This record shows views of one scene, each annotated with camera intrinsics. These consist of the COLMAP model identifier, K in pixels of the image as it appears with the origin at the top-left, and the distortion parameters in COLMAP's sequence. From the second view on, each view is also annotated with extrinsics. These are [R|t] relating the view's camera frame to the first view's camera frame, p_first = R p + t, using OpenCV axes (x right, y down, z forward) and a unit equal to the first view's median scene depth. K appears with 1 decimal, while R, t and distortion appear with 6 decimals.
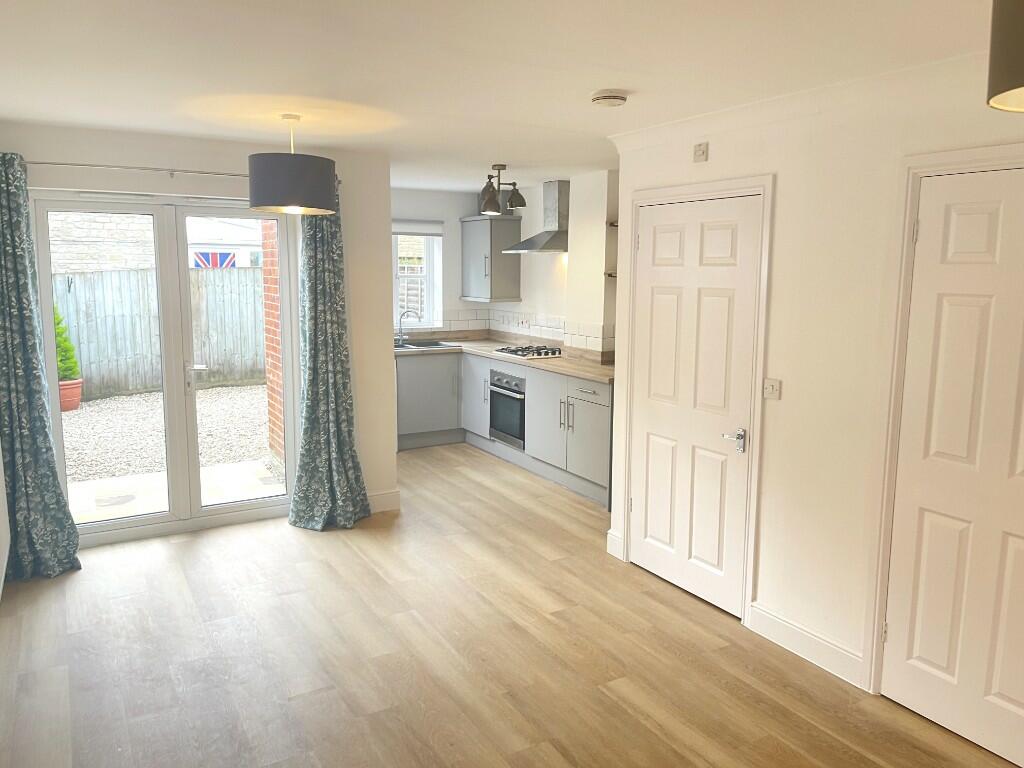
lens RADIAL K [[771.8, 0, 512.7], [0, 771.8, 385.9], [0, 0, 1]] dist [0.025283, 0.002588]
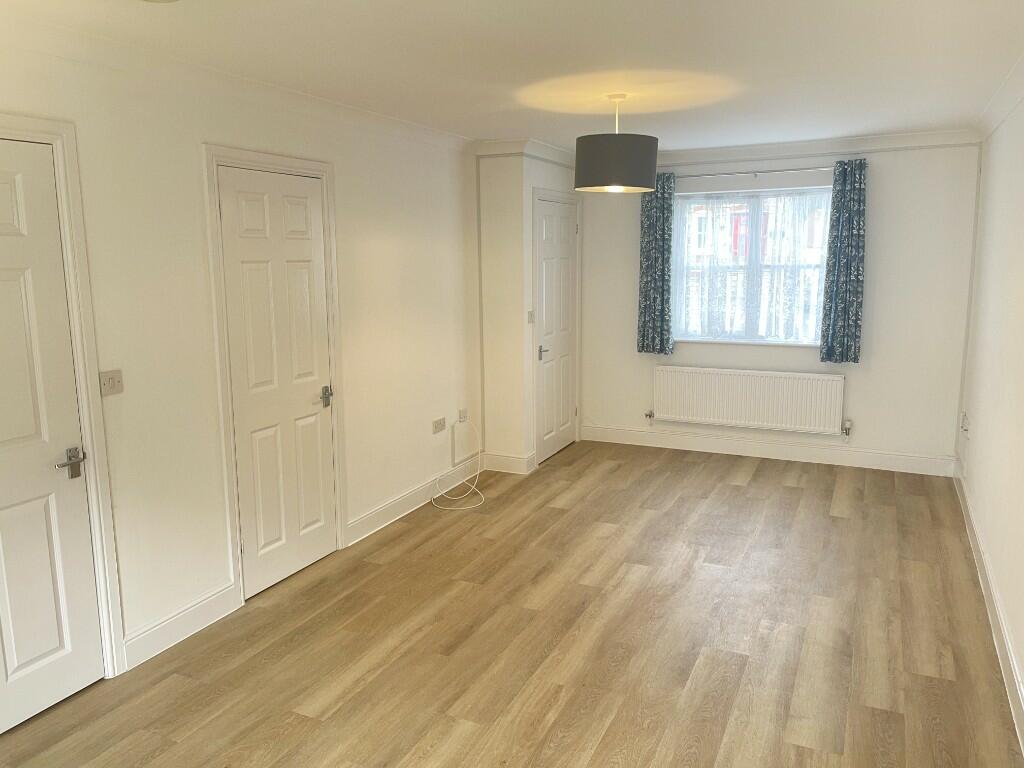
lens RADIAL K [[771.8, 0, 512.6], [0, 771.8, 384.5], [0, 0, 1]] dist [0.025283, 0.002588]
pose [[-0.587494, -0.135482, 0.797807, -0.259122], [0.118698, 0.960795, 0.250568, -0.066758], [-0.800476, 0.241906, -0.548379, 0.476103]]
